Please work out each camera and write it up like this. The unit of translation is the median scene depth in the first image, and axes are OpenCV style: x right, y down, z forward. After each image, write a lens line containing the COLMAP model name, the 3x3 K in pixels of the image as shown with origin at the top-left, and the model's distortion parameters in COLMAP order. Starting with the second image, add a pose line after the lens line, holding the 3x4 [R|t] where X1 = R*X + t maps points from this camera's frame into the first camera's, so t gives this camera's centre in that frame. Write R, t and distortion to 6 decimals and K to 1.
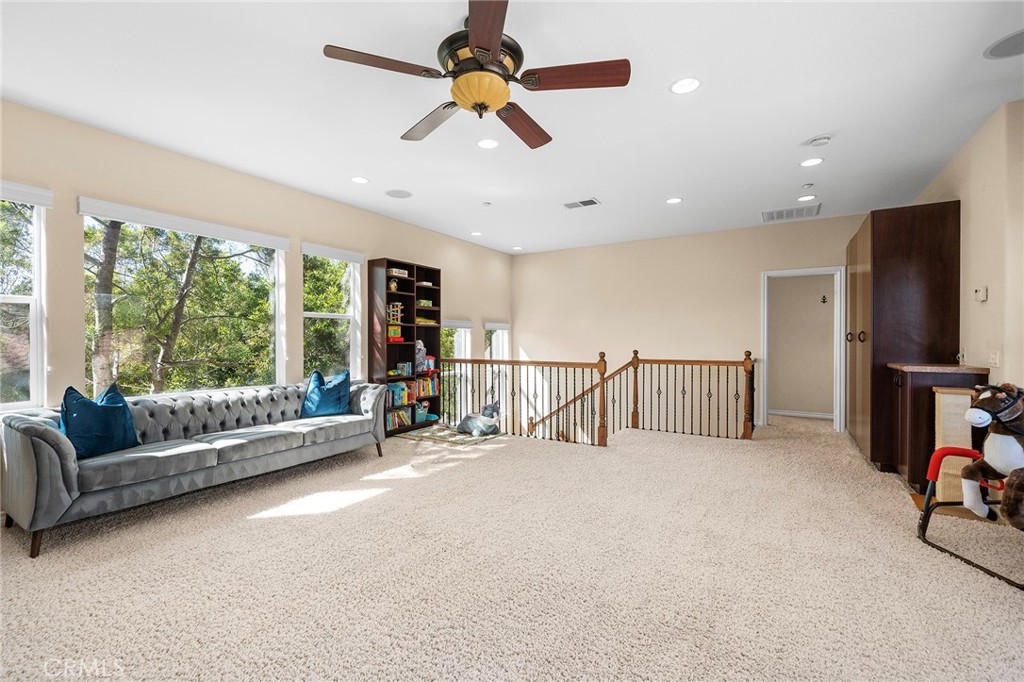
lens RADIAL K [[439.5, 0, 508.0], [0, 439.5, 340.5], [0, 0, 1]] dist [-0.001753, 0.001067]
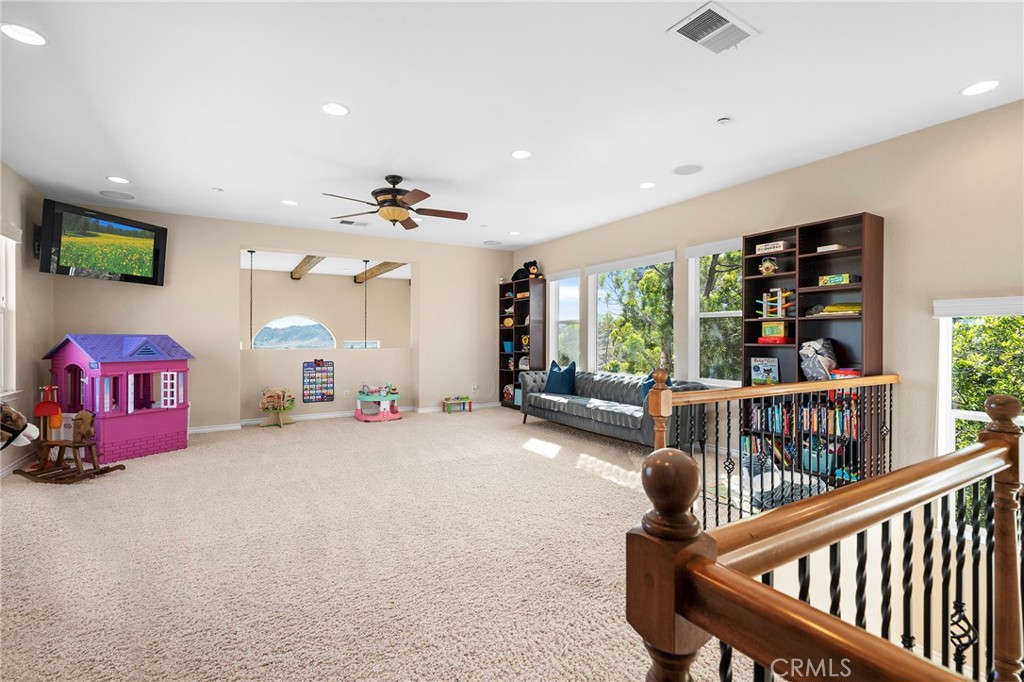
lens RADIAL K [[468.1, 0, 511.3], [0, 468.1, 340.6], [0, 0, 1]] dist [0.001931, -0.000014]
pose [[-0.446853, -0.001310, -0.894606, 0.616833], [-0.002951, 0.999996, 0.000010, -0.000916], [0.894603, 0.002645, -0.446855, 0.948900]]
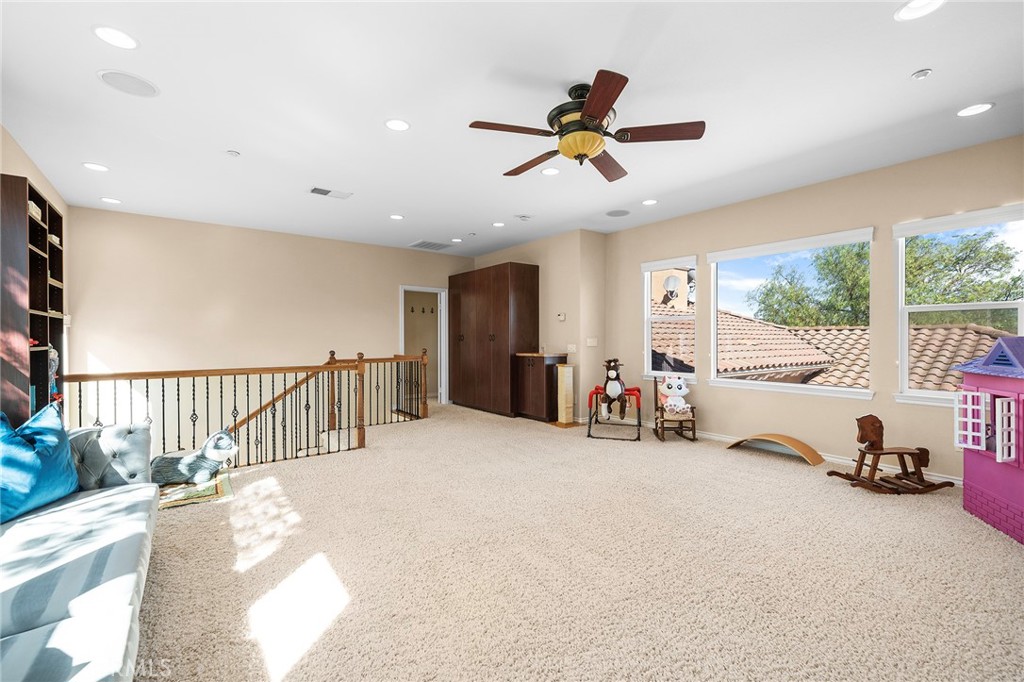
lens RADIAL K [[439.5, 0, 508.7], [0, 439.5, 342.6], [0, 0, 1]] dist [-0.001753, 0.001067]
pose [[0.357910, -0.008819, 0.933714, -0.520132], [0.004682, 0.999960, 0.007650, -0.002665], [-0.933744, 0.001633, 0.357937, 0.295437]]
